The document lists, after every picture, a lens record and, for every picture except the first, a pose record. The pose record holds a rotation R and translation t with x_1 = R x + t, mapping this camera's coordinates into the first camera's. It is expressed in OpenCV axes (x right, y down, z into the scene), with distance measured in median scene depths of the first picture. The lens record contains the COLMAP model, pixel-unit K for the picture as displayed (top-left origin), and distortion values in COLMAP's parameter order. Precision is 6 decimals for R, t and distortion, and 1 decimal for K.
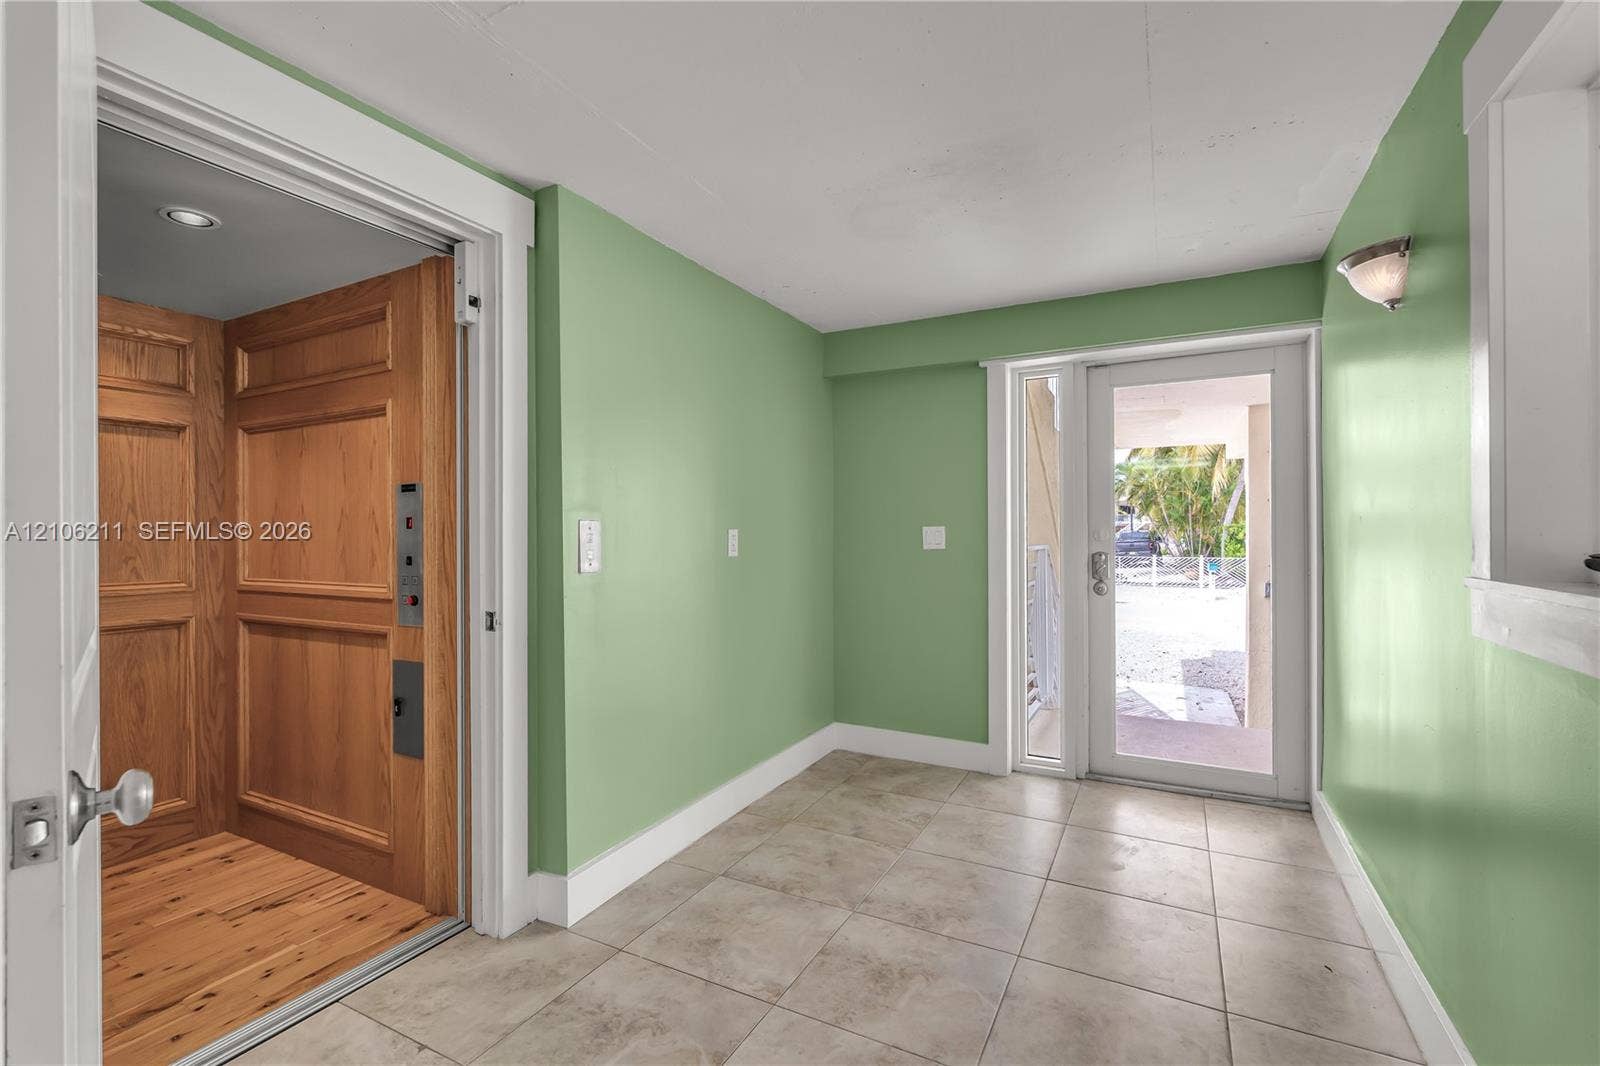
lens RADIAL K [[712.7, 0, 800.0], [0, 712.7, 533.0], [0, 0, 1]] dist [-0.003906, -0.000661]
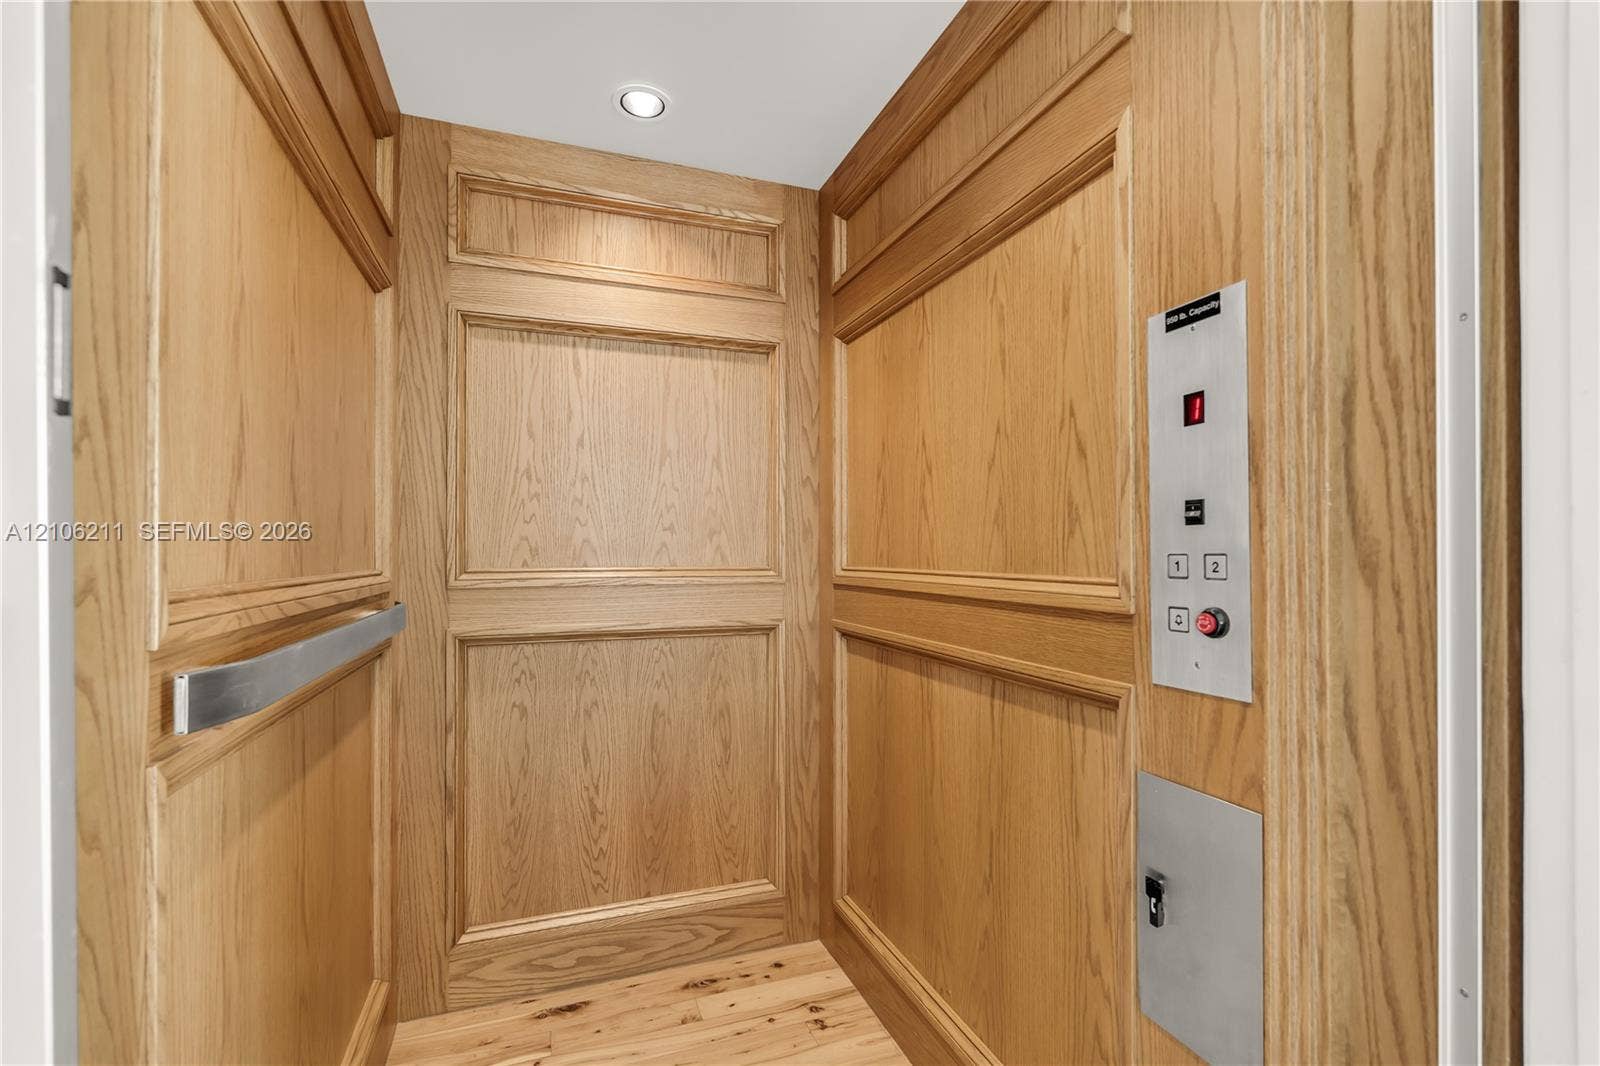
lens RADIAL K [[705.6, 0, 796.7], [0, 705.6, 540.9], [0, 0, 1]] dist [0.000932, -0.000101]
pose [[0.741111, -0.005775, -0.671358, -0.393438], [-0.001918, 0.999941, -0.010718, 0.049670], [0.671380, 0.009231, 0.741056, 0.512499]]
